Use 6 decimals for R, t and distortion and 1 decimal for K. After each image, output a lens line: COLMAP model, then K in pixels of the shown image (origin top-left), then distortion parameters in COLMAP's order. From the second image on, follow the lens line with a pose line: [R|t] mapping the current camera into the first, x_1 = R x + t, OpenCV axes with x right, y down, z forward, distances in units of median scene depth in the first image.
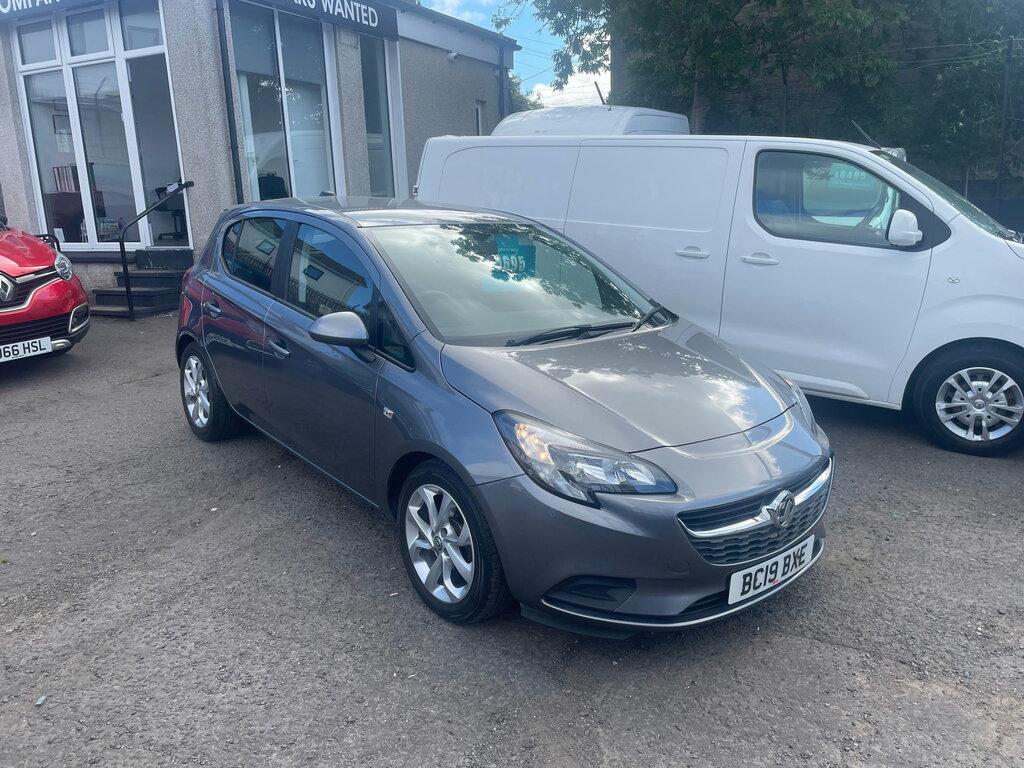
lens RADIAL K [[728.9, 0, 508.1], [0, 728.9, 382.0], [0, 0, 1]] dist [0.018682, -0.023680]
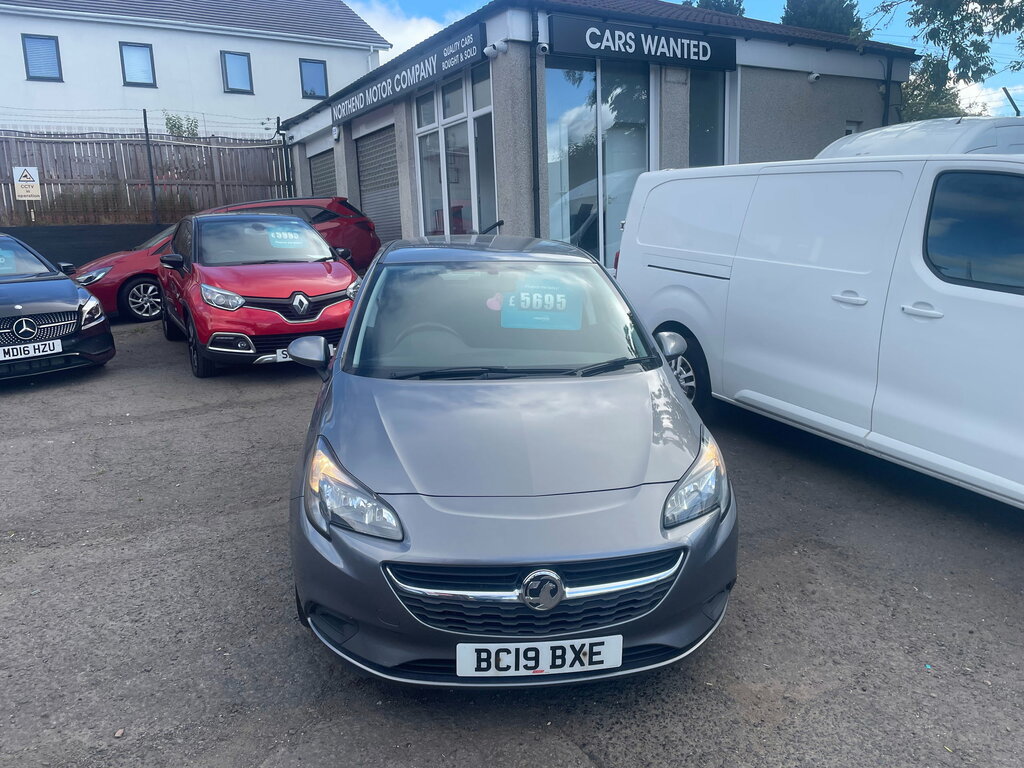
lens RADIAL K [[710.2, 0, 512.0], [0, 710.2, 384.0], [0, 0, 1]] dist [0.097761, -0.136538]
pose [[0.850879, 0.100855, -0.515589, 0.173807], [-0.116742, 0.993161, 0.001615, -0.017193], [0.512226, 0.058817, 0.856834, 0.047298]]
